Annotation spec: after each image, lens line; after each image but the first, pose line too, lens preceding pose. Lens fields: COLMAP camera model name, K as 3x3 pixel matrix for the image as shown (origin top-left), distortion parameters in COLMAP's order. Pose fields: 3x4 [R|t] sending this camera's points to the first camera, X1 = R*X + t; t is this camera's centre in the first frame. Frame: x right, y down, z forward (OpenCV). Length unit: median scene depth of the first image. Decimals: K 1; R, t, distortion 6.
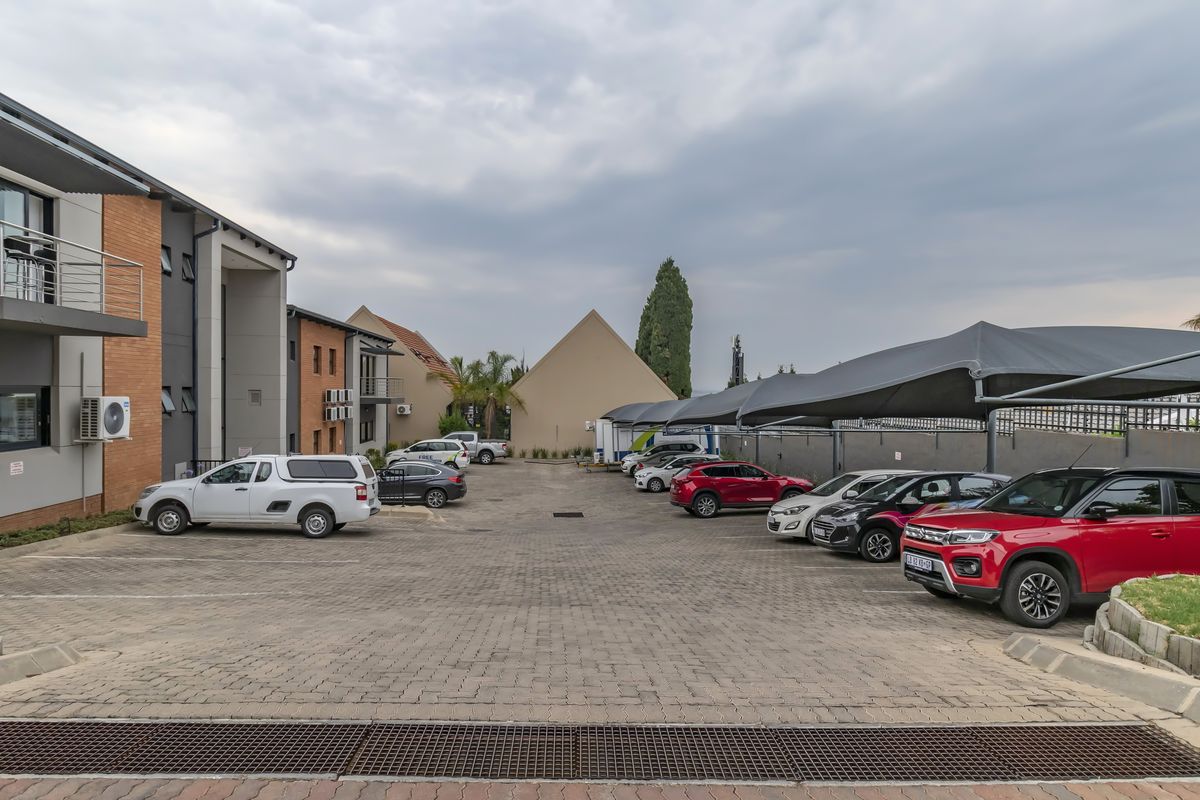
lens RADIAL K [[792.5, 0, 598.7], [0, 792.5, 400.7], [0, 0, 1]] dist [0.006776, 0.006190]
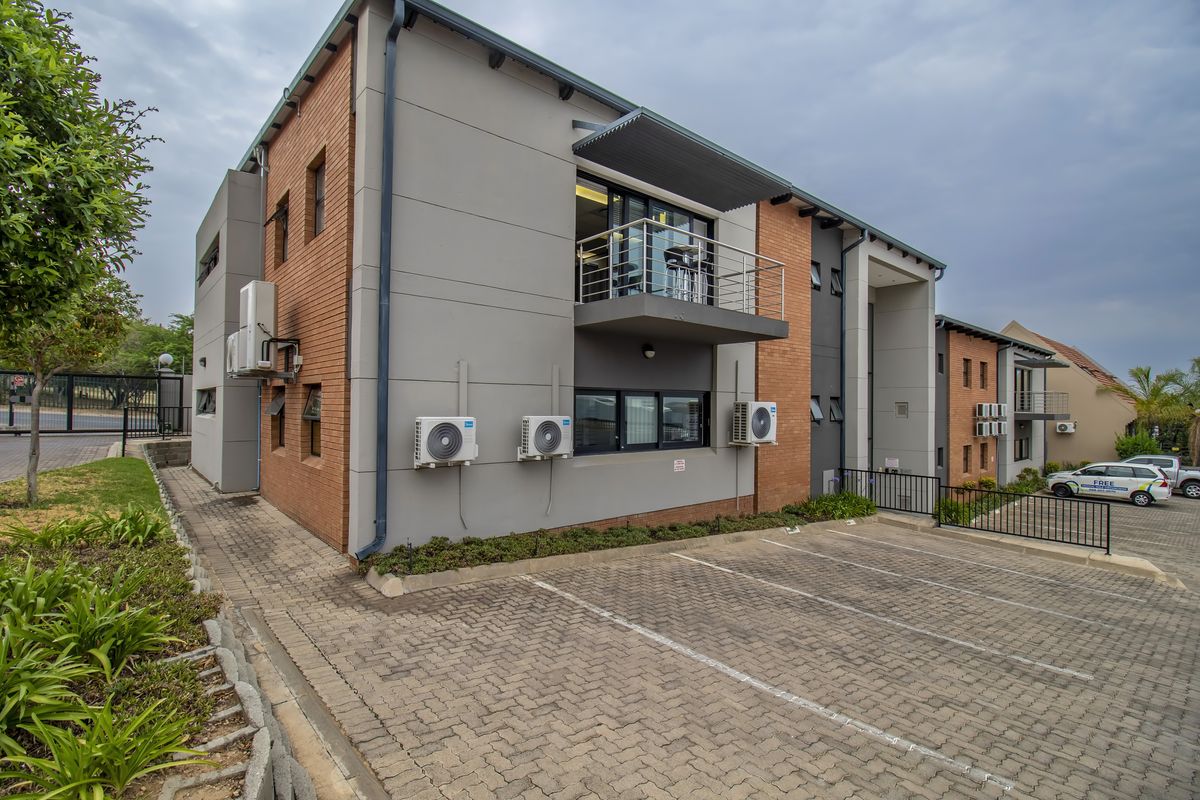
lens RADIAL K [[554.5, 0, 599.4], [0, 554.5, 402.0], [0, 0, 1]] dist [-0.027674, -0.001843]
pose [[0.617001, -0.010271, -0.786896, -0.118101], [-0.018110, 0.999465, -0.027245, 0.011936], [0.786754, 0.031061, 0.616484, 0.261643]]
